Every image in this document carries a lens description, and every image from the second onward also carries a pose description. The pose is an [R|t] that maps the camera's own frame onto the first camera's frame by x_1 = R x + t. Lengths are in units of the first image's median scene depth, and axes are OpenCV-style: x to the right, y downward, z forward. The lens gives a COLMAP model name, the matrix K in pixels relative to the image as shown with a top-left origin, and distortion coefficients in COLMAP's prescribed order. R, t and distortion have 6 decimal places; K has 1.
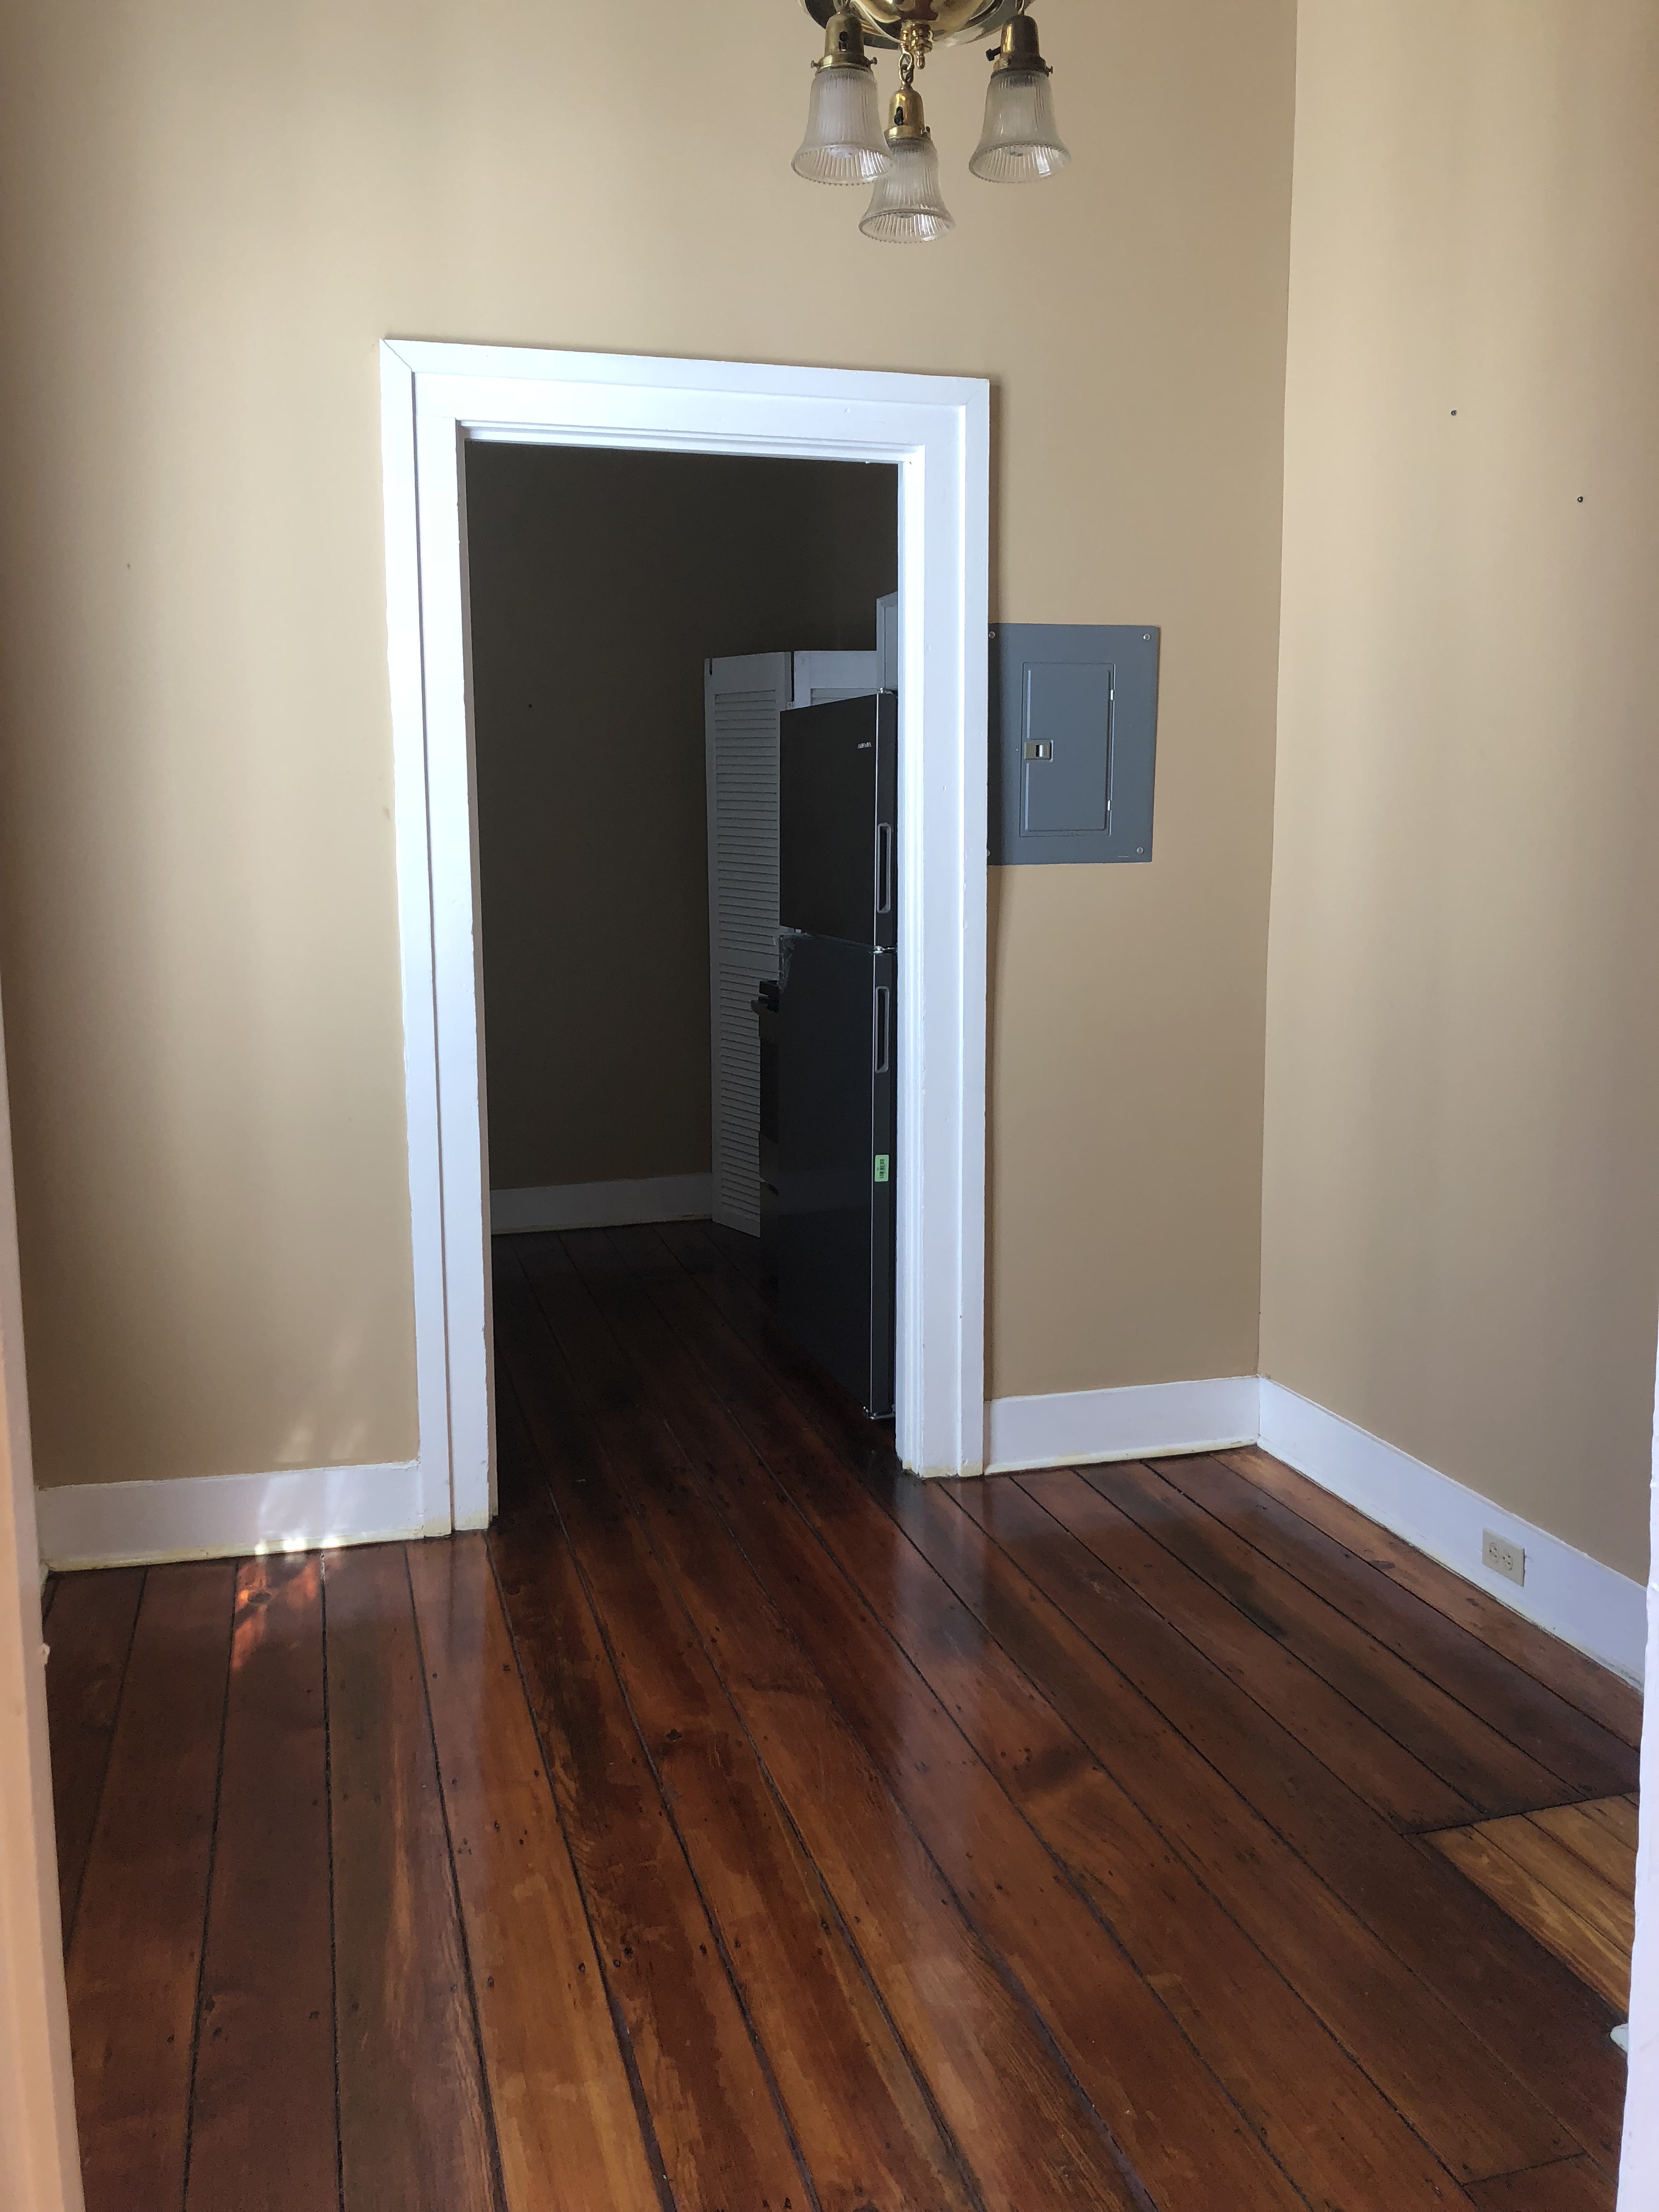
lens RADIAL K [[1776.0, 0, 829.5], [0, 1776.0, 1106.0], [0, 0, 1]] dist [0.007321, -0.005026]
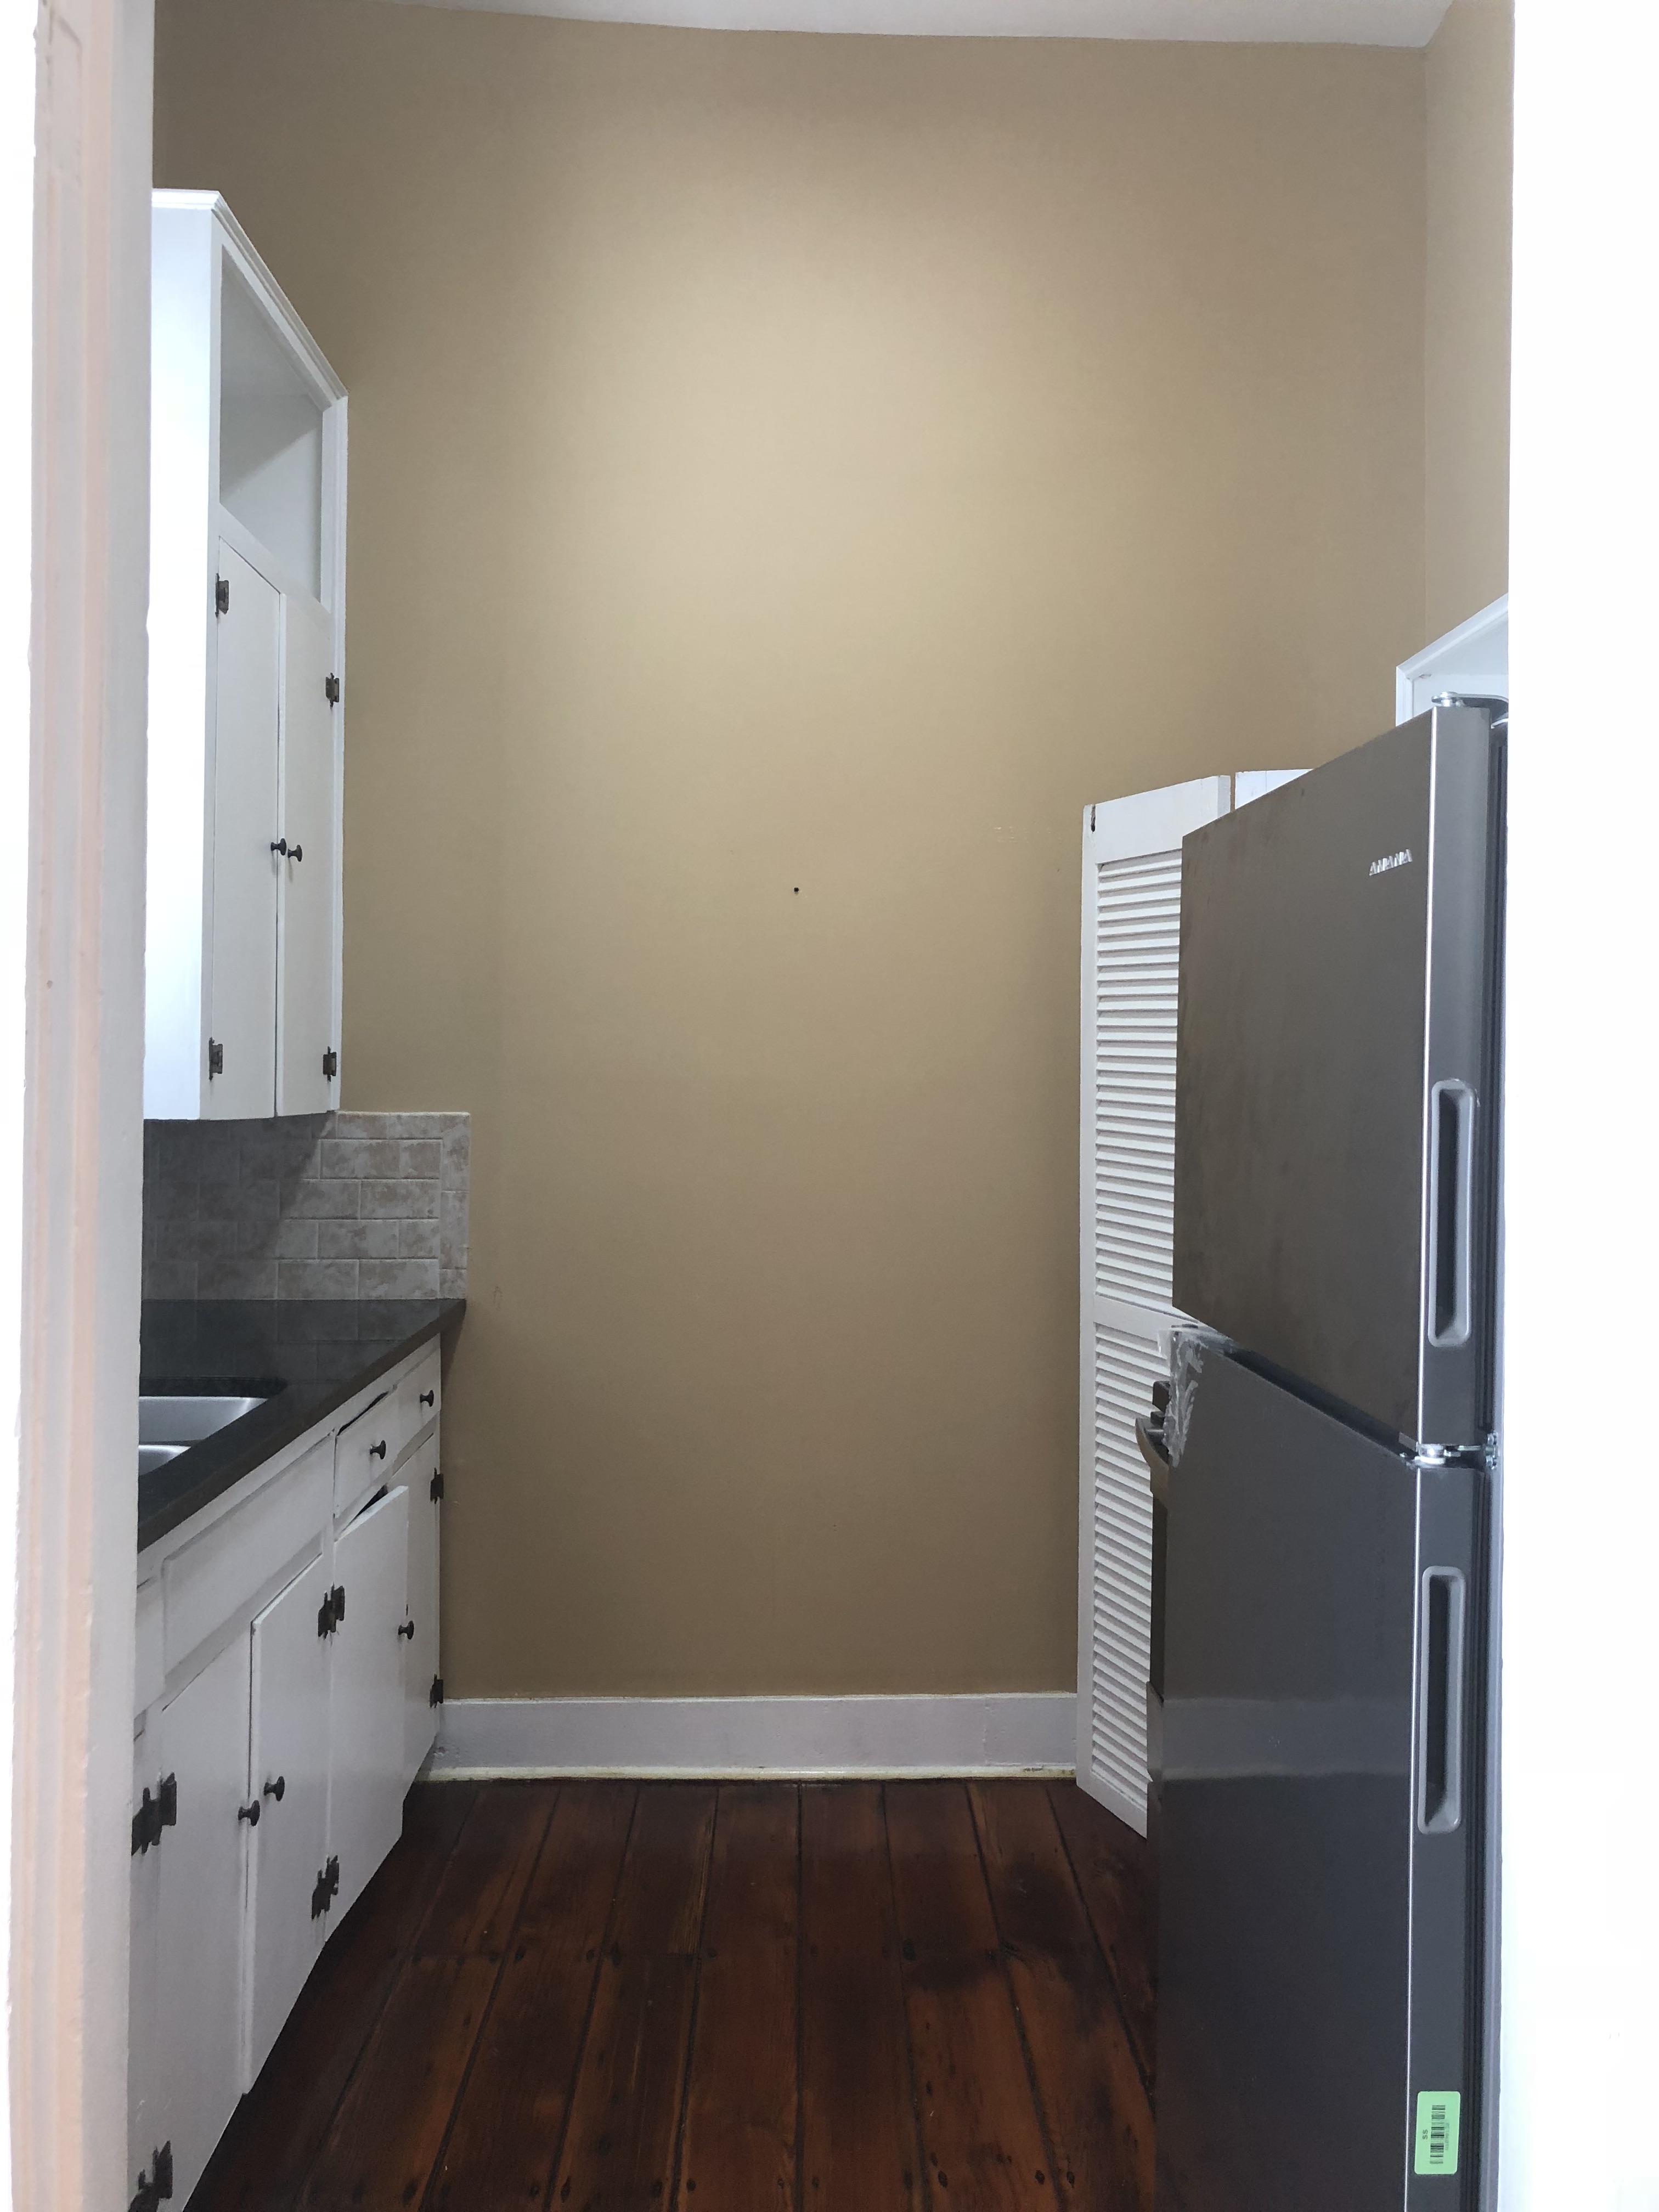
lens RADIAL K [[1776.0, 0, 829.5], [0, 1776.0, 1106.0], [0, 0, 1]] dist [0.007321, -0.005026]
pose [[0.965085, 0.012404, -0.261644, 0.005069], [-0.050145, 0.989153, -0.138068, -0.099678], [0.257093, 0.146367, 0.955238, 0.635114]]
